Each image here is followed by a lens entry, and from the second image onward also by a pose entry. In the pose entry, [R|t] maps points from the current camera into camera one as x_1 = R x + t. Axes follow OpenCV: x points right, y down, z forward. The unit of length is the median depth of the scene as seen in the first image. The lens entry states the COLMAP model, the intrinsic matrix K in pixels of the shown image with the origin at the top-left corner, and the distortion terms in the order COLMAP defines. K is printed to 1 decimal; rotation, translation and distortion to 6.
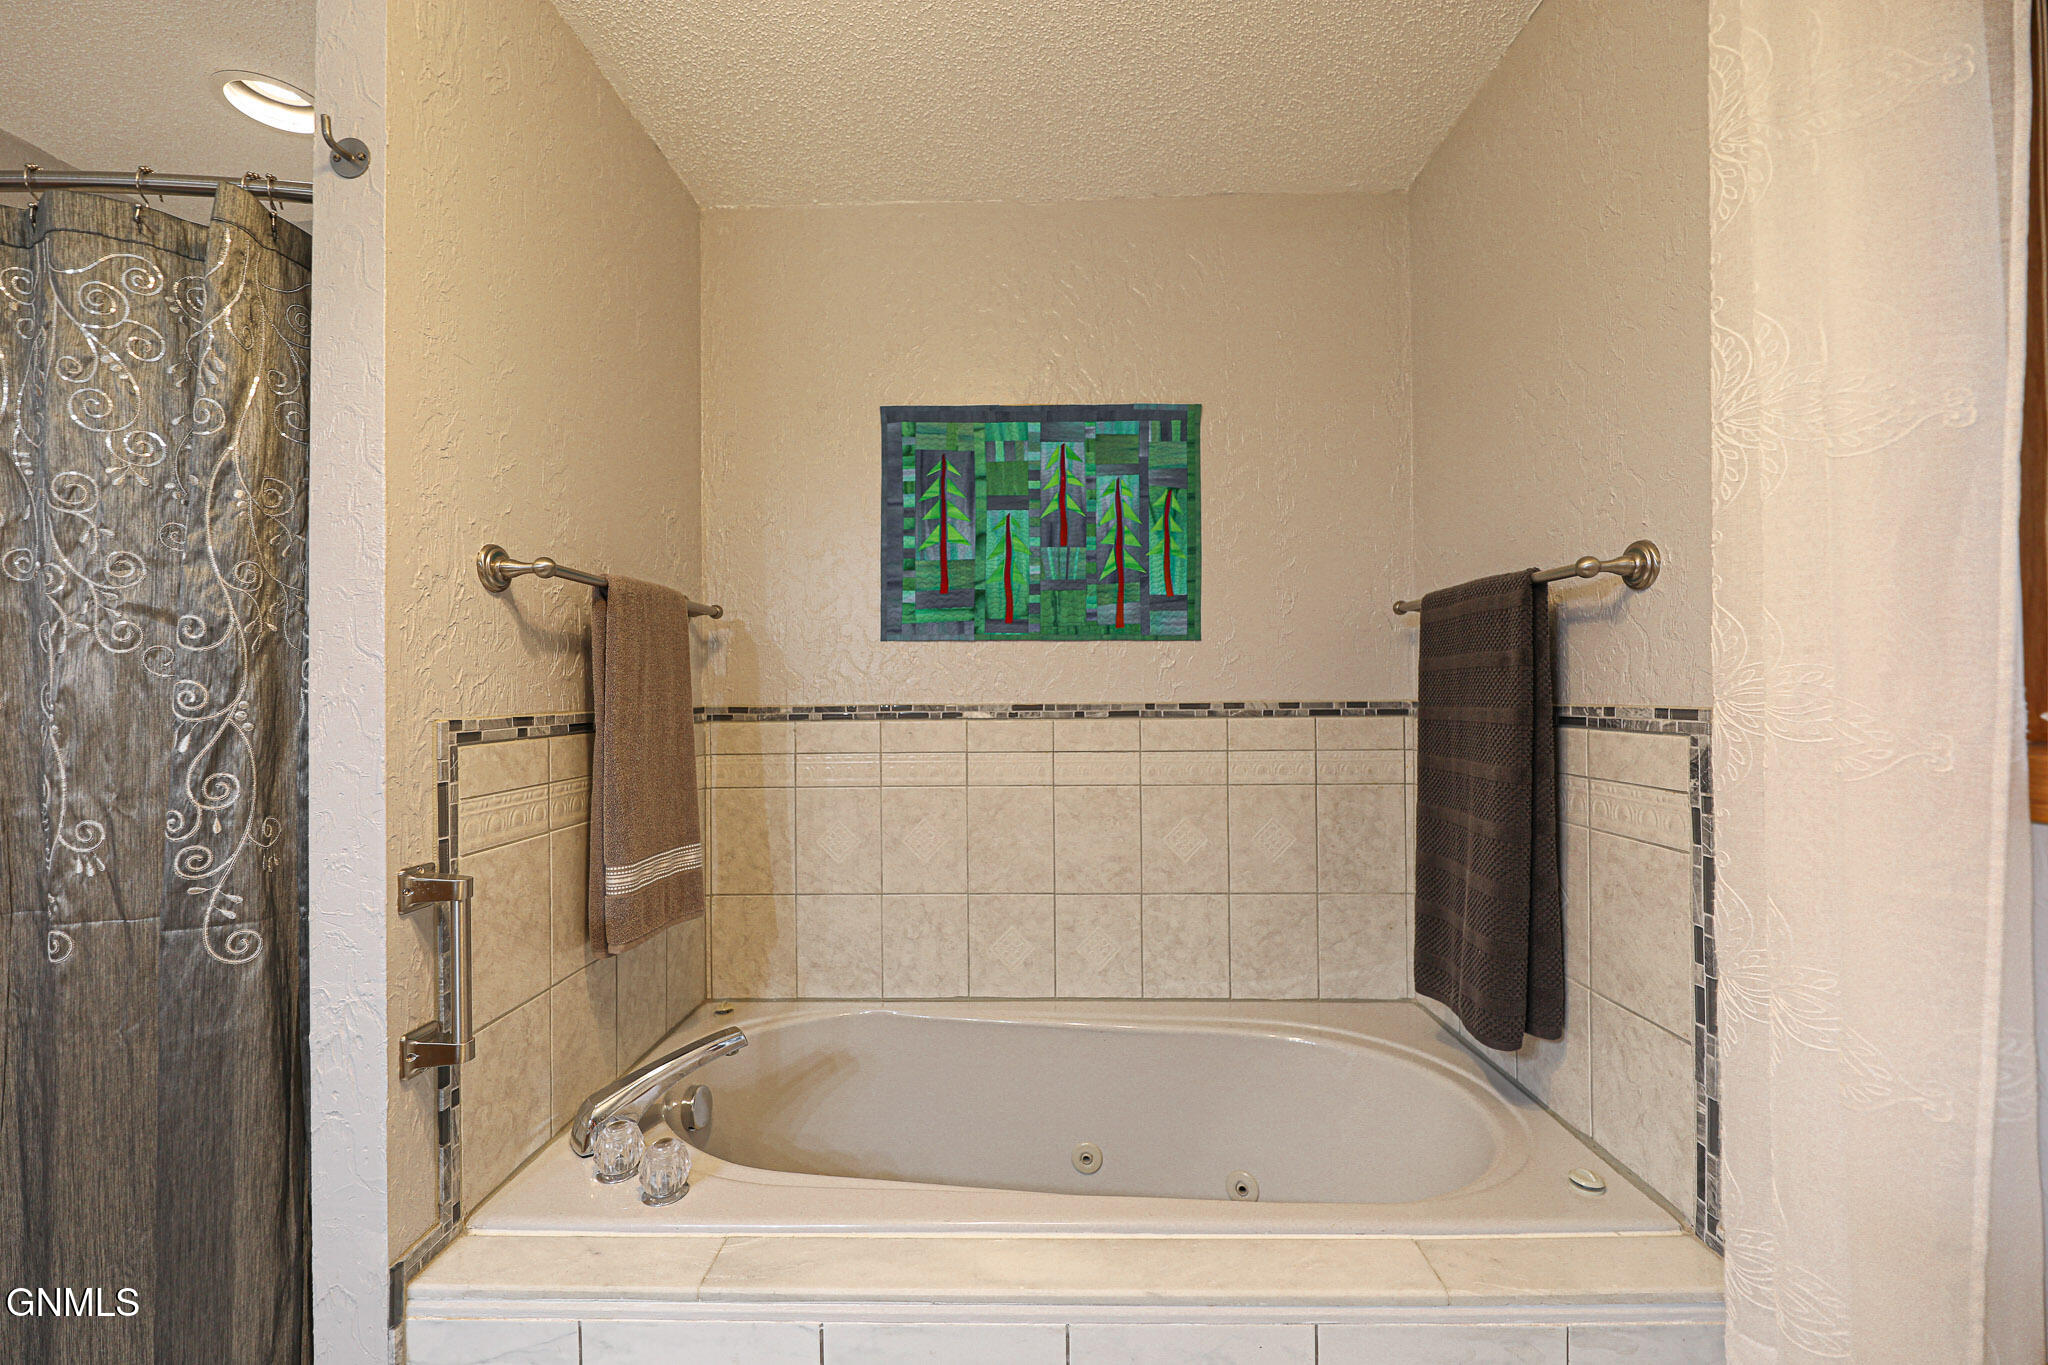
lens RADIAL K [[824.4, 0, 1028.5], [0, 824.4, 689.0], [0, 0, 1]] dist [-0.002725, -0.000144]
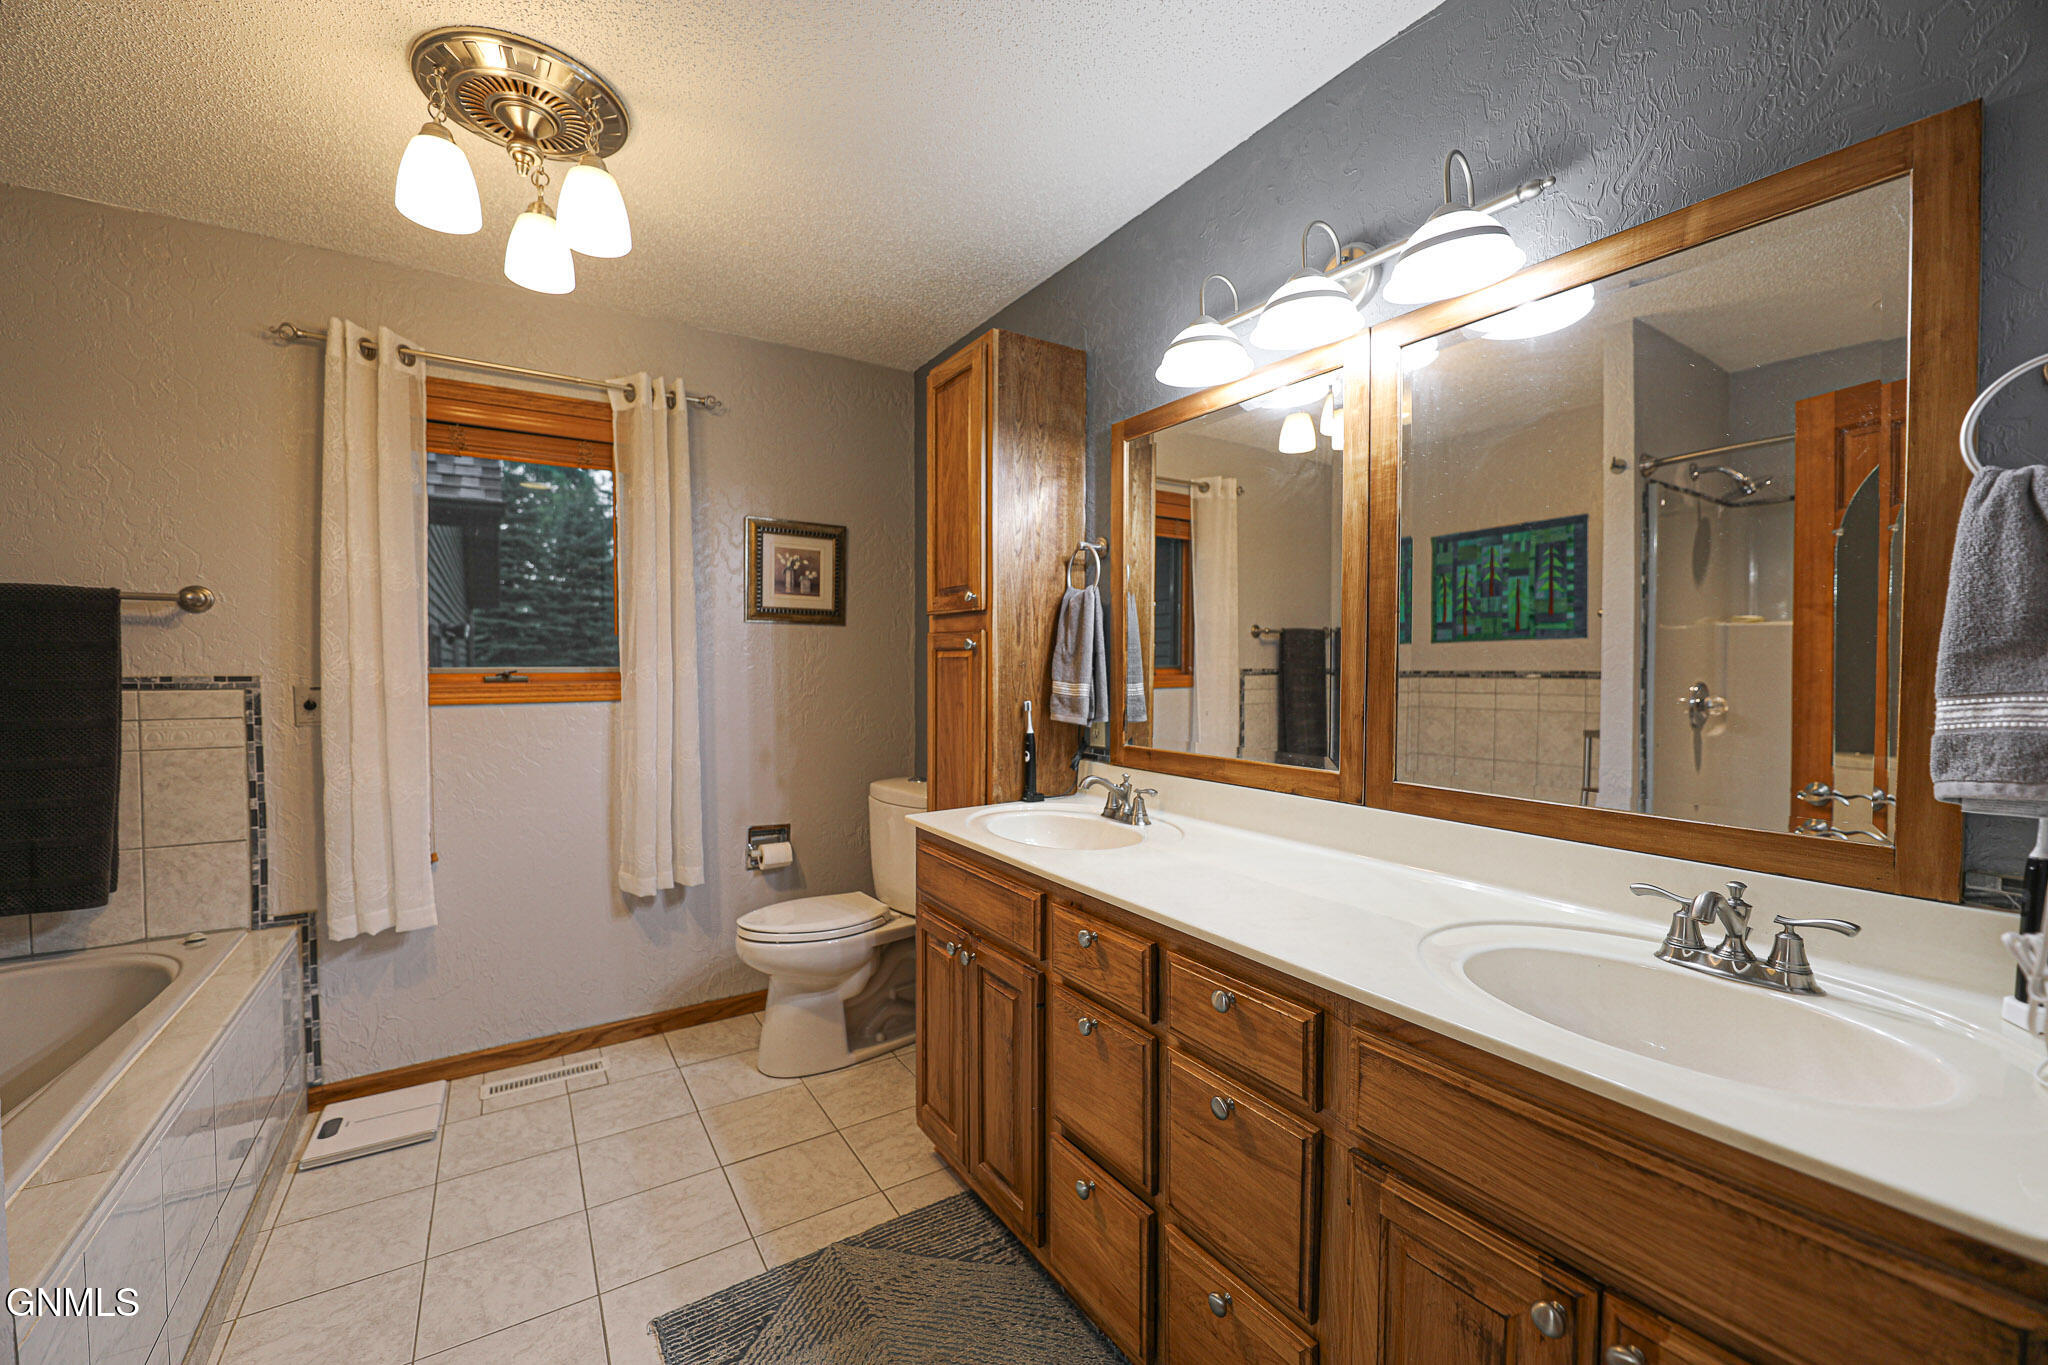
lens RADIAL K [[824.4, 0, 1022.5], [0, 824.4, 686.0], [0, 0, 1]] dist [-0.002725, -0.000144]
pose [[-0.556477, -0.007150, 0.830832, -1.958111], [0.005947, 0.999903, 0.012588, 0.034310], [-0.830842, 0.011946, -0.556380, 0.527521]]
